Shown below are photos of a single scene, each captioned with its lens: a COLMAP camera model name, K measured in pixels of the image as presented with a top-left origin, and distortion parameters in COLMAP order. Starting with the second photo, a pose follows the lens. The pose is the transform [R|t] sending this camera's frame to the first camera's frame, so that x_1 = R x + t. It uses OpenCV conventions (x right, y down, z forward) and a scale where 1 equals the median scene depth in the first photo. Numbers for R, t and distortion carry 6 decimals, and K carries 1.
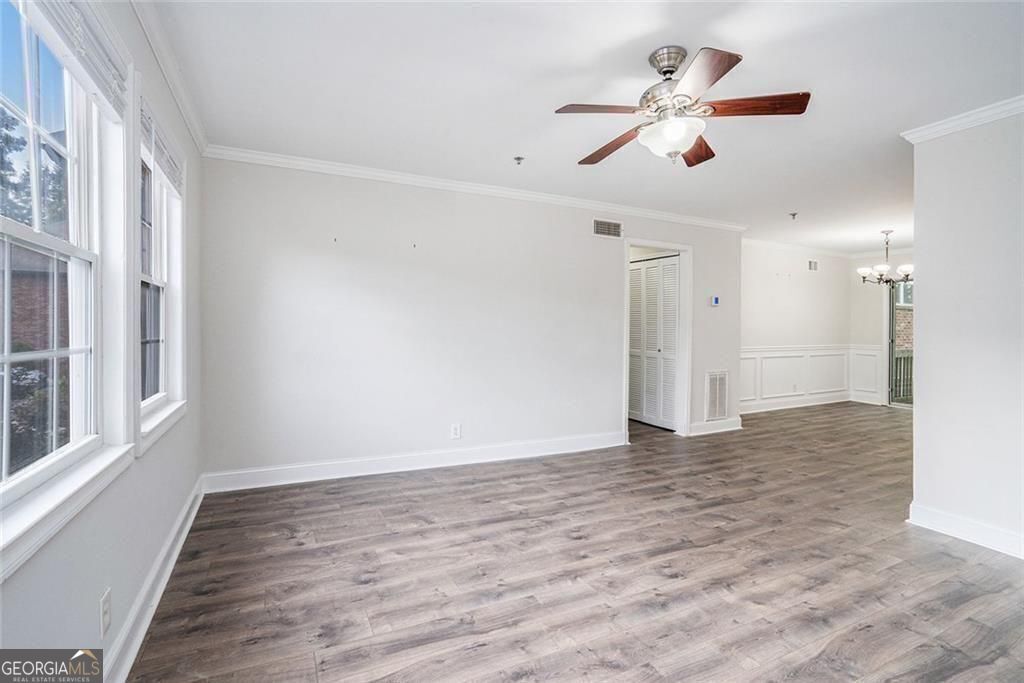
lens RADIAL K [[477.5, 0, 508.7], [0, 477.5, 333.5], [0, 0, 1]] dist [-0.052160, 0.028233]
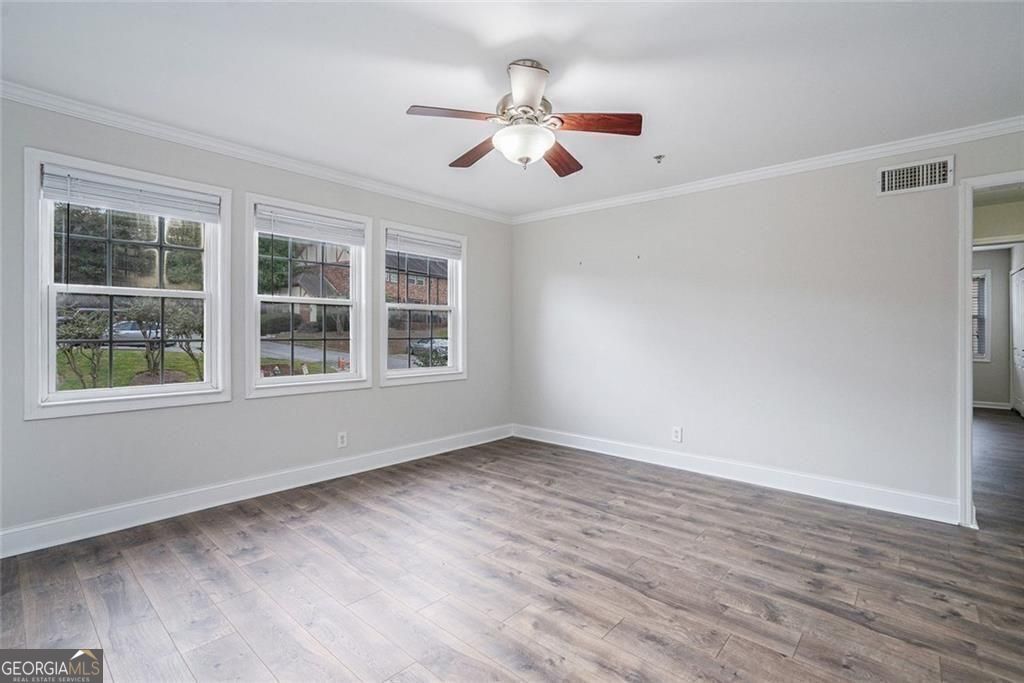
lens RADIAL K [[477.5, 0, 508.7], [0, 477.5, 333.5], [0, 0, 1]] dist [-0.052160, 0.028233]
pose [[0.388959, 0.000288, -0.921255, 0.919672], [-0.012341, 0.999912, -0.004898, 0.004155], [0.921172, 0.013275, 0.388928, 0.391518]]
